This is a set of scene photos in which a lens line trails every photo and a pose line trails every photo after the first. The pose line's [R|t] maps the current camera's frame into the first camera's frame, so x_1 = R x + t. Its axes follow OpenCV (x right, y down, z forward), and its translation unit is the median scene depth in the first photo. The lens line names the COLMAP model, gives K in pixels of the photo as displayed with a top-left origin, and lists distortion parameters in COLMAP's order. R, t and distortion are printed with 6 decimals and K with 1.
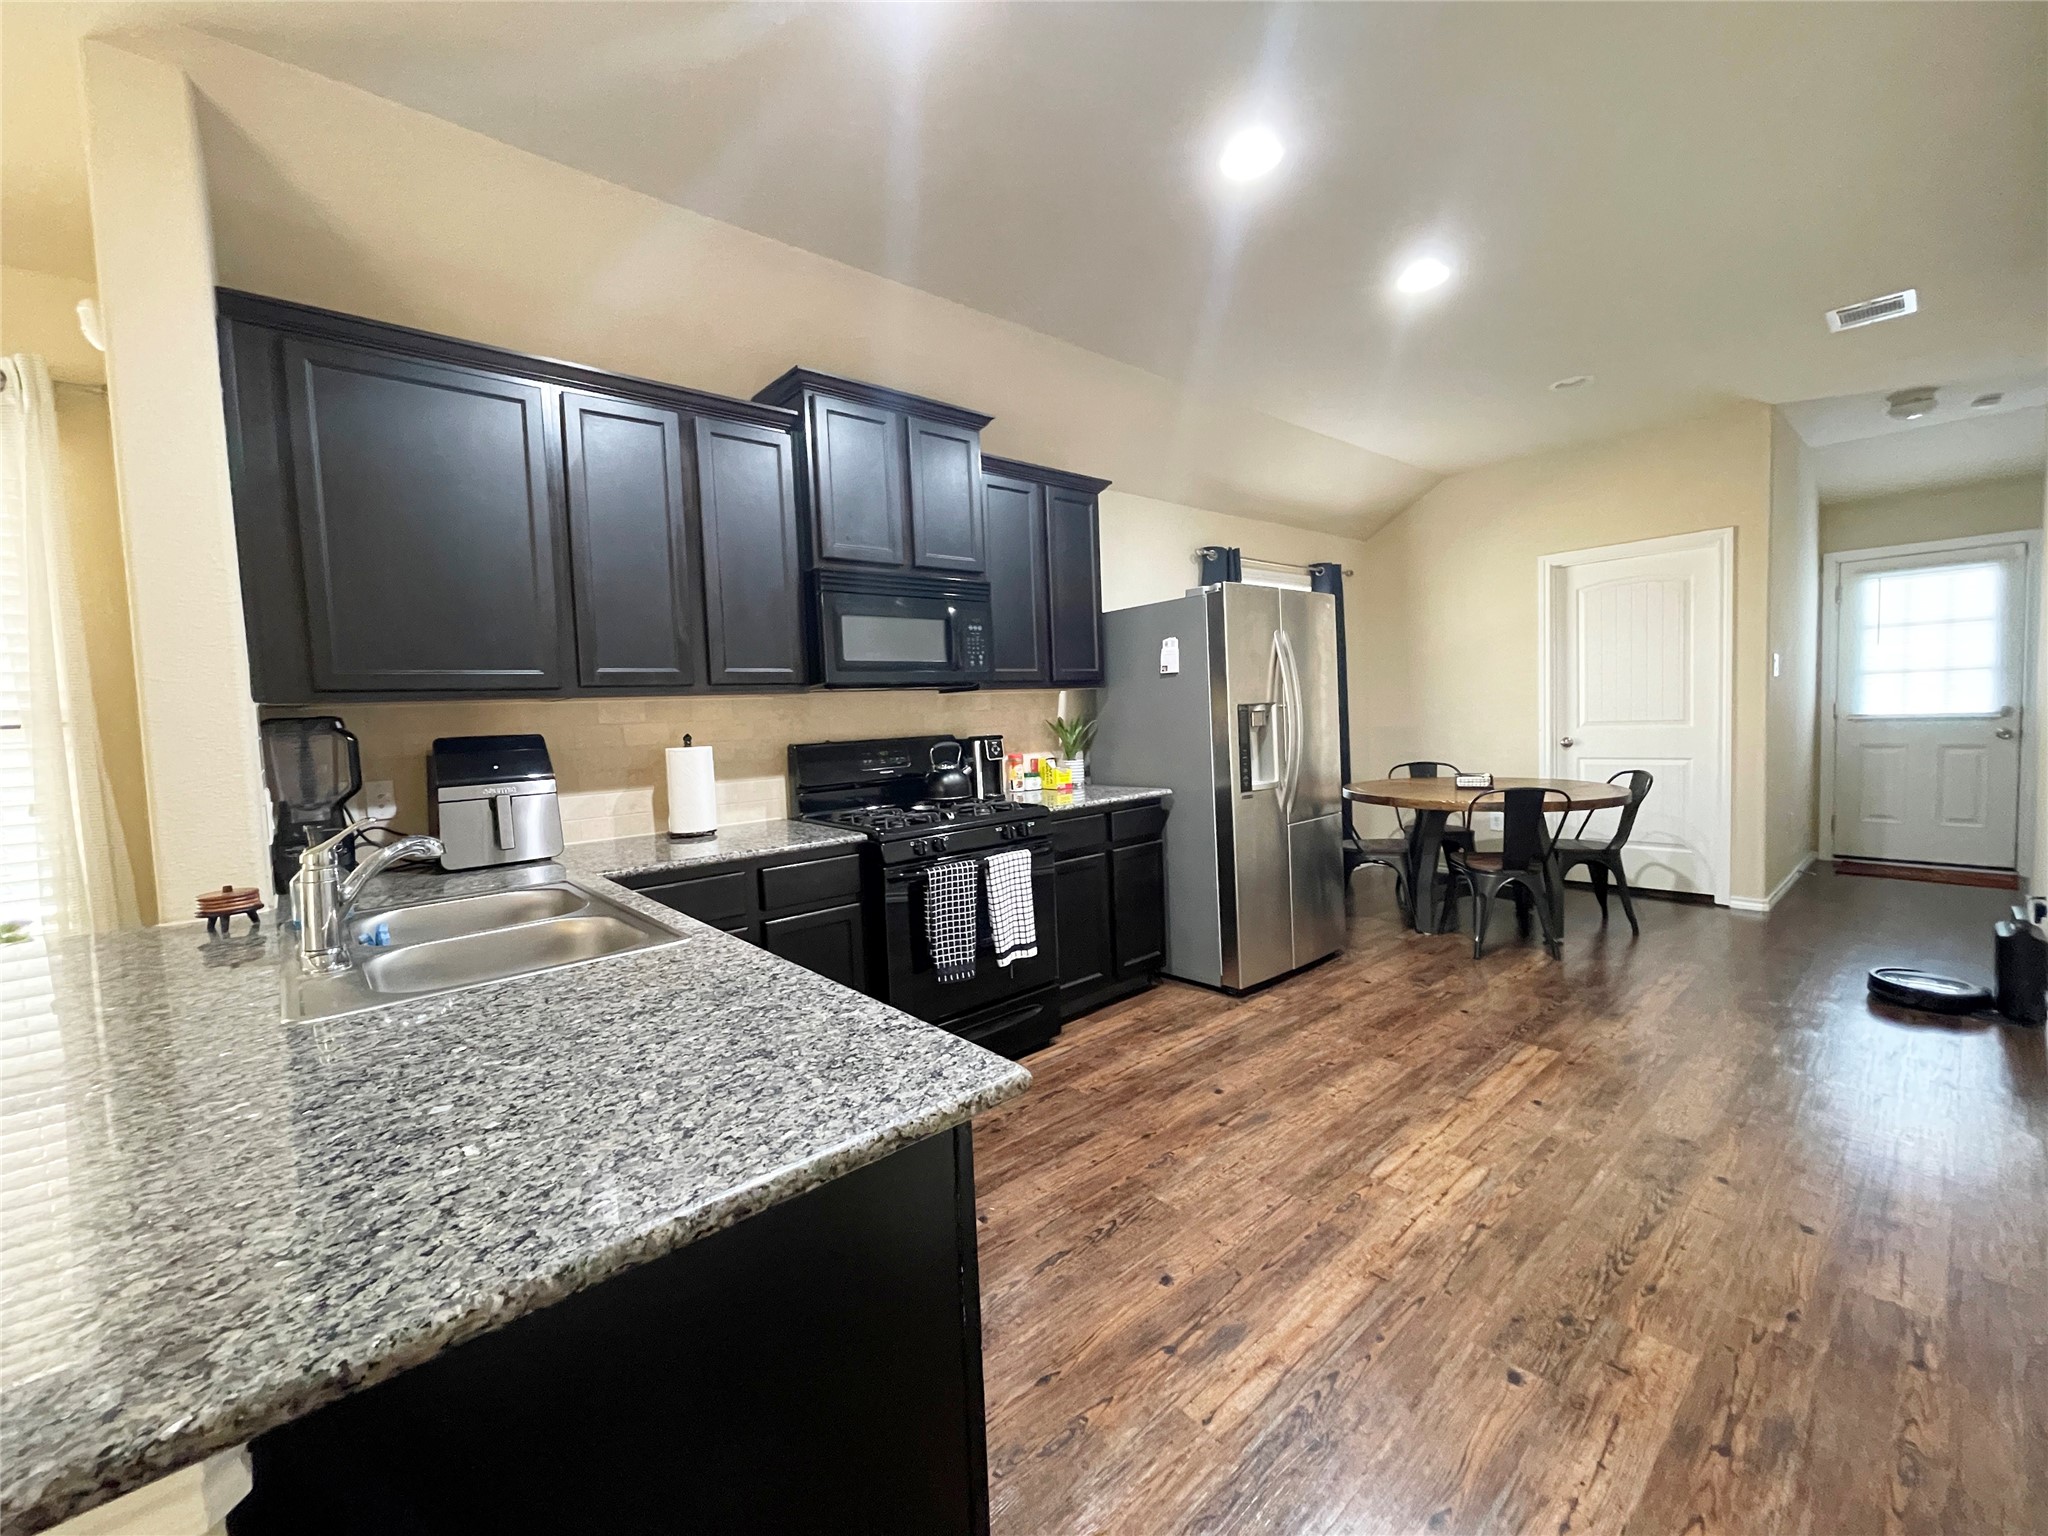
lens RADIAL K [[825.0, 0, 1005.1], [0, 825.0, 763.3], [0, 0, 1]] dist [-0.003761, 0.001700]
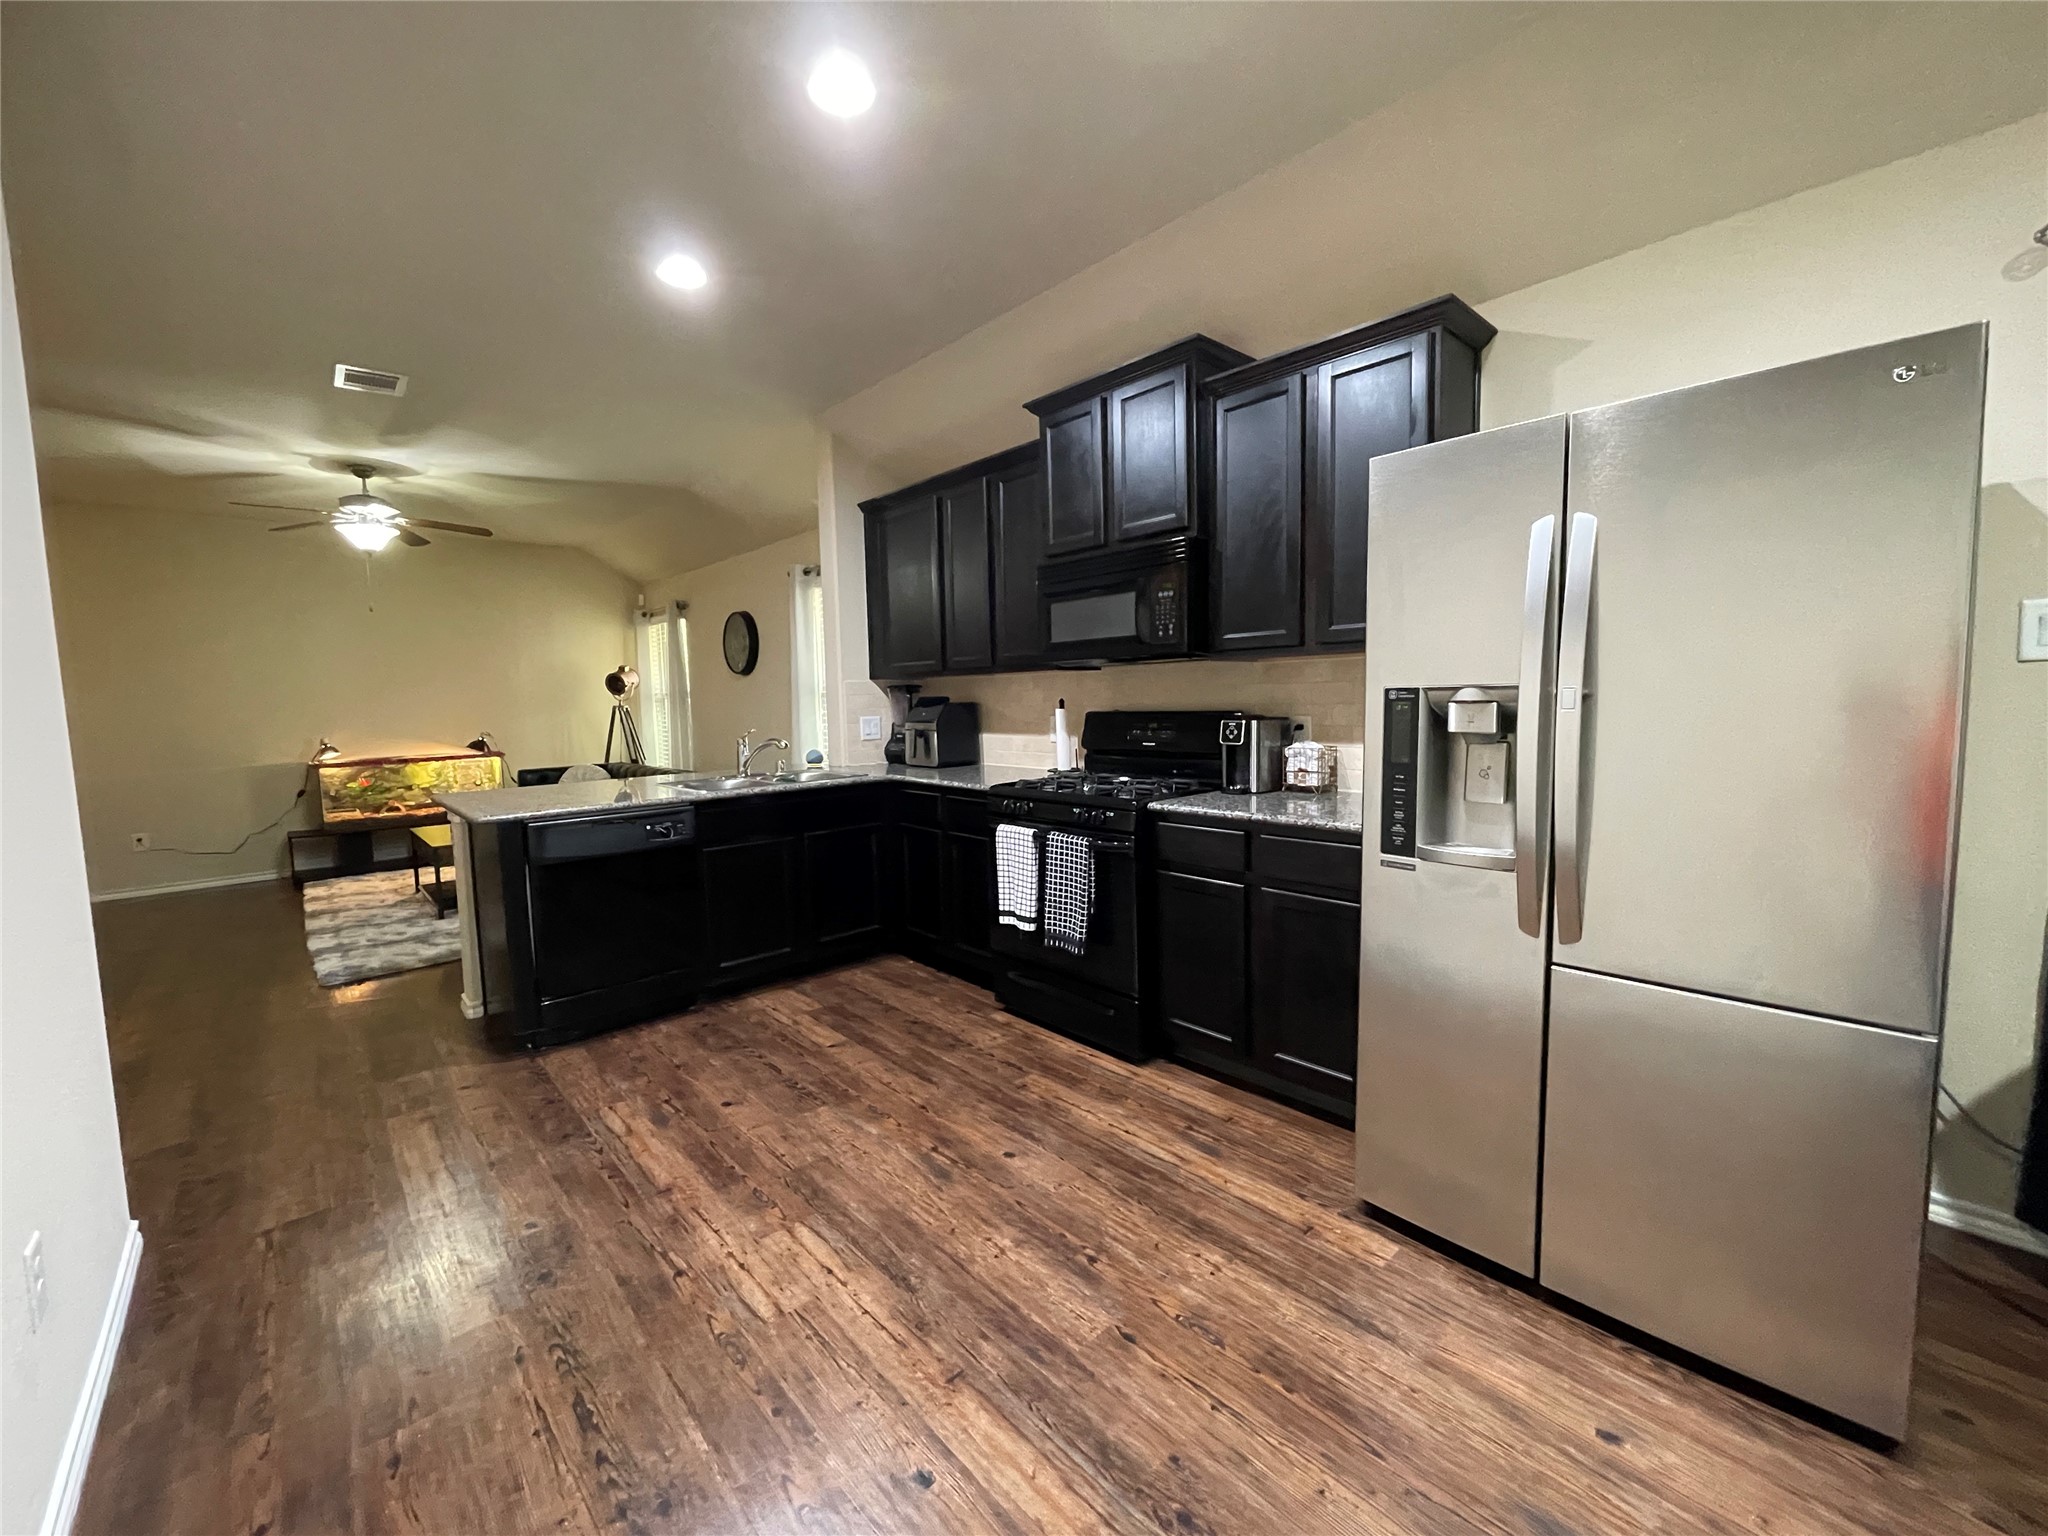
lens RADIAL K [[825.0, 0, 1000.3], [0, 825.0, 762.1], [0, 0, 1]] dist [-0.003761, 0.001700]
pose [[0.019625, 0.122695, -0.992250, 0.986694], [-0.038262, 0.991807, 0.121883, -0.095696], [0.999075, 0.035574, 0.024158, 0.904265]]
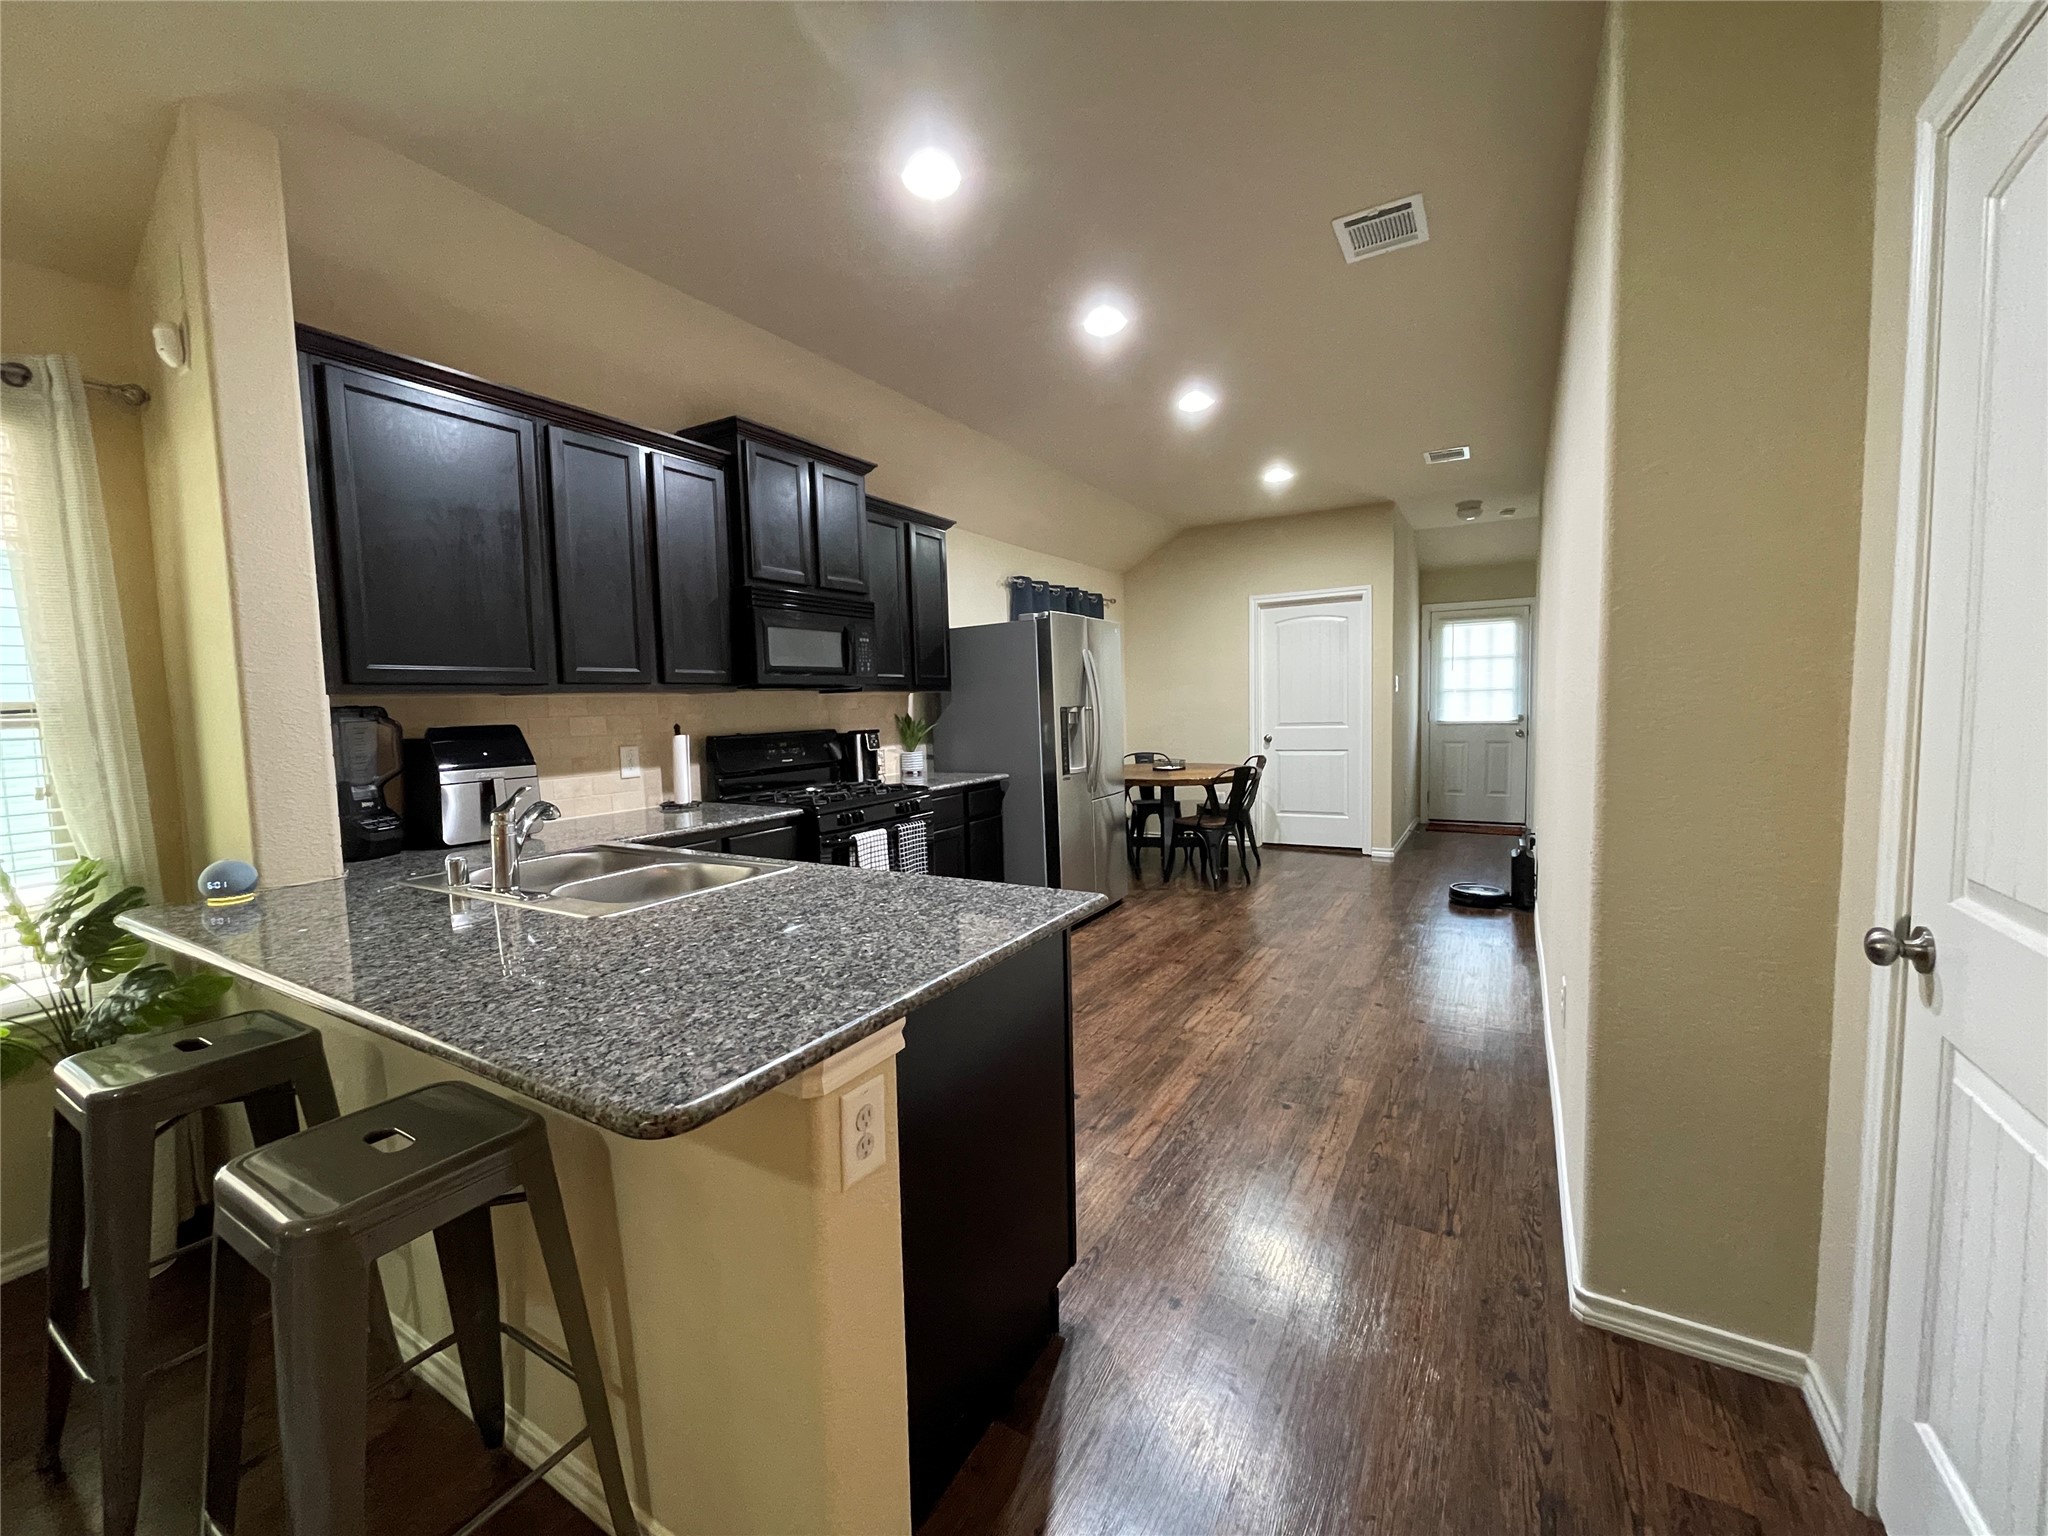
lens RADIAL K [[825.0, 0, 998.8], [0, 825.0, 763.1], [0, 0, 1]] dist [-0.003761, 0.001700]
pose [[0.952265, -0.007059, 0.305192, -0.243799], [0.007175, 0.999974, 0.000741, 0.018261], [-0.305190, 0.001484, 0.952290, -0.232469]]
